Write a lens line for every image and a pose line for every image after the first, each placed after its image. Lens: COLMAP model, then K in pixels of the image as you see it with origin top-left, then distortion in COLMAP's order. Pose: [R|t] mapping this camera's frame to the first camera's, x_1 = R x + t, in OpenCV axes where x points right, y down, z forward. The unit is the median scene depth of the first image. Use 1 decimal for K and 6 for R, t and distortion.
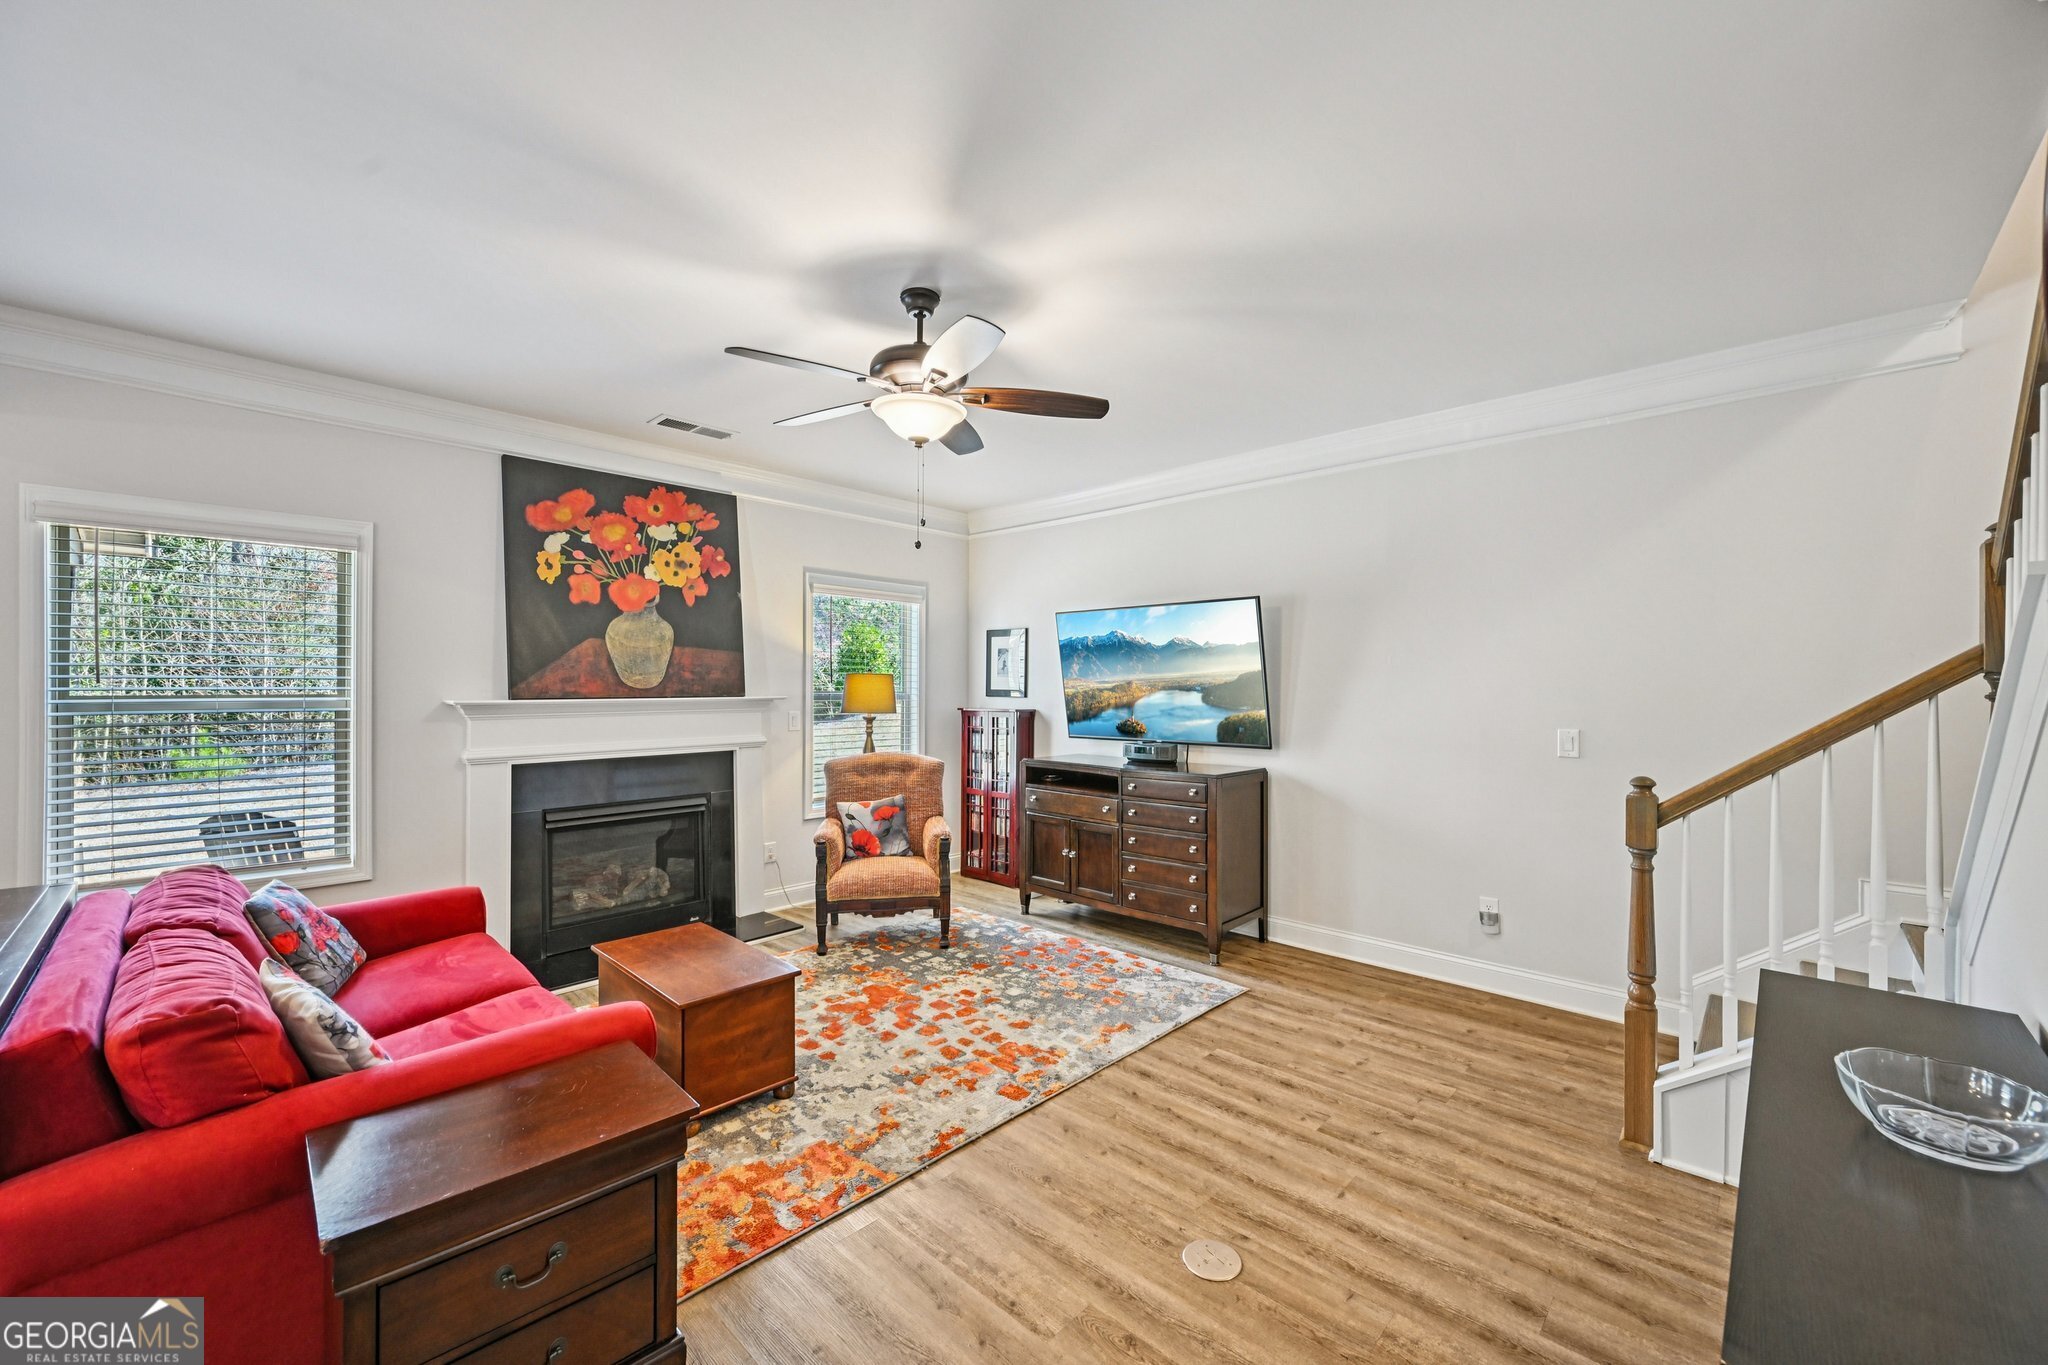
lens RADIAL K [[802.2, 0, 1019.7], [0, 802.2, 683.9], [0, 0, 1]] dist [-0.003577, 0.001206]
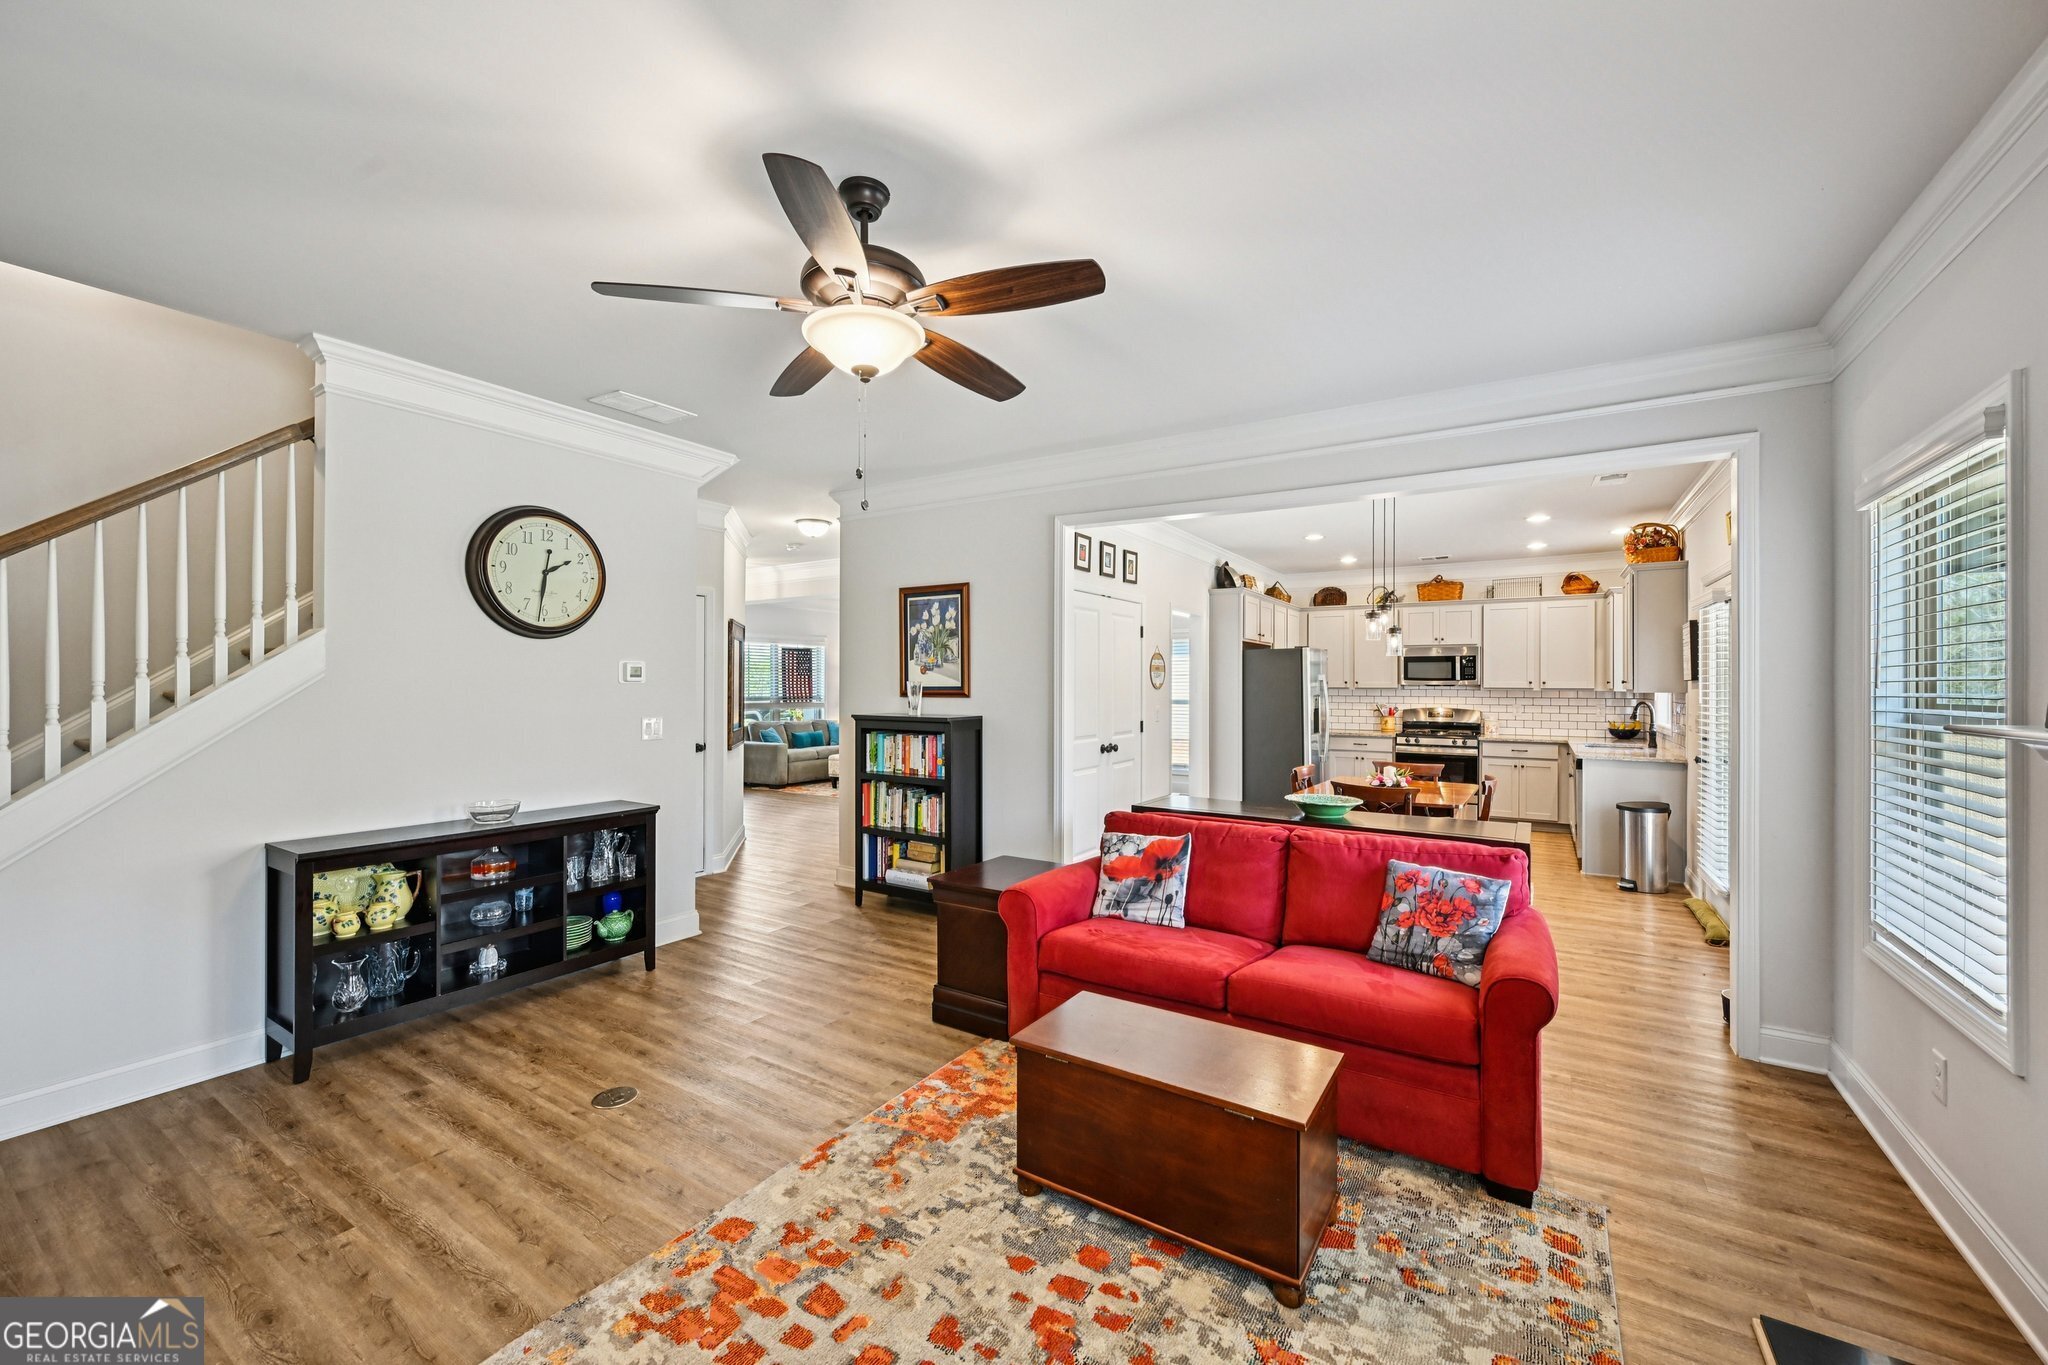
lens RADIAL K [[802.2, 0, 1023.3], [0, 802.2, 681.4], [0, 0, 1]] dist [-0.003577, 0.001206]
pose [[-0.980101, -0.006588, -0.198392, -0.086269], [-0.005376, 0.999963, -0.006644, 0.002334], [0.198429, -0.005445, -0.980100, 1.259867]]
